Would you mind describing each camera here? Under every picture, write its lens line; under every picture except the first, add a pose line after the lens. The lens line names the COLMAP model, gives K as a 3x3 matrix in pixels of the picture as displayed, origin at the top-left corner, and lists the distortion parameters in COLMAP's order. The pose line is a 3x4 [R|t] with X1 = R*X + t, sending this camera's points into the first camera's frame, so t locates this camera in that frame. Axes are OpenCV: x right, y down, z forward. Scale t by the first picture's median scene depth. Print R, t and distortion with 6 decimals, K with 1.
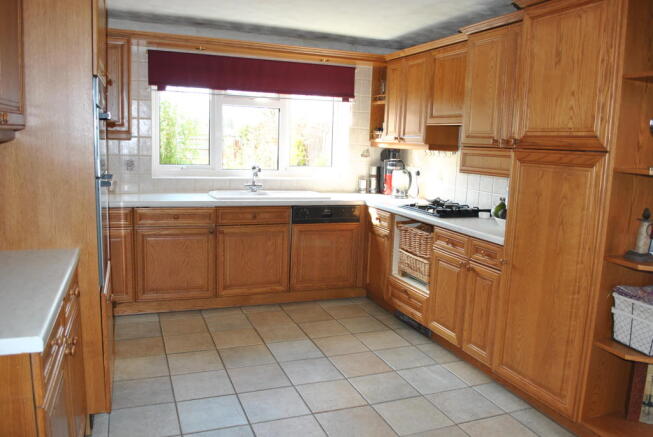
lens RADIAL K [[509.6, 0, 327.1], [0, 509.6, 216.8], [0, 0, 1]] dist [-0.061713, -0.001405]
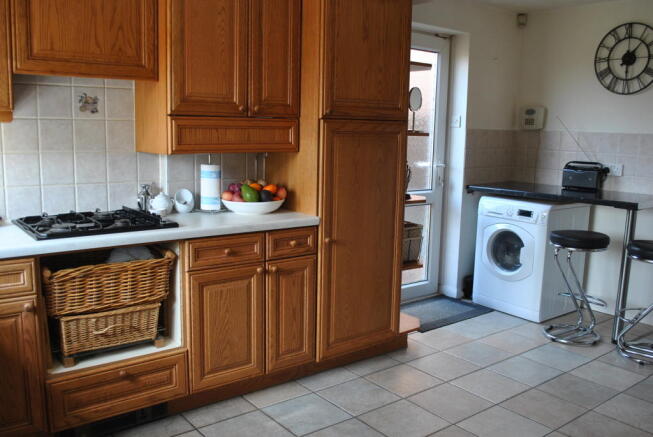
lens RADIAL K [[618.8, 0, 327.4], [0, 618.8, 222.2], [0, 0, 1]] dist [-0.007647, 0.000000]
pose [[-0.280806, -0.193936, 0.939966, -0.573518], [0.106484, 0.967030, 0.231331, -0.167159], [-0.953839, 0.165051, -0.250896, 1.016482]]
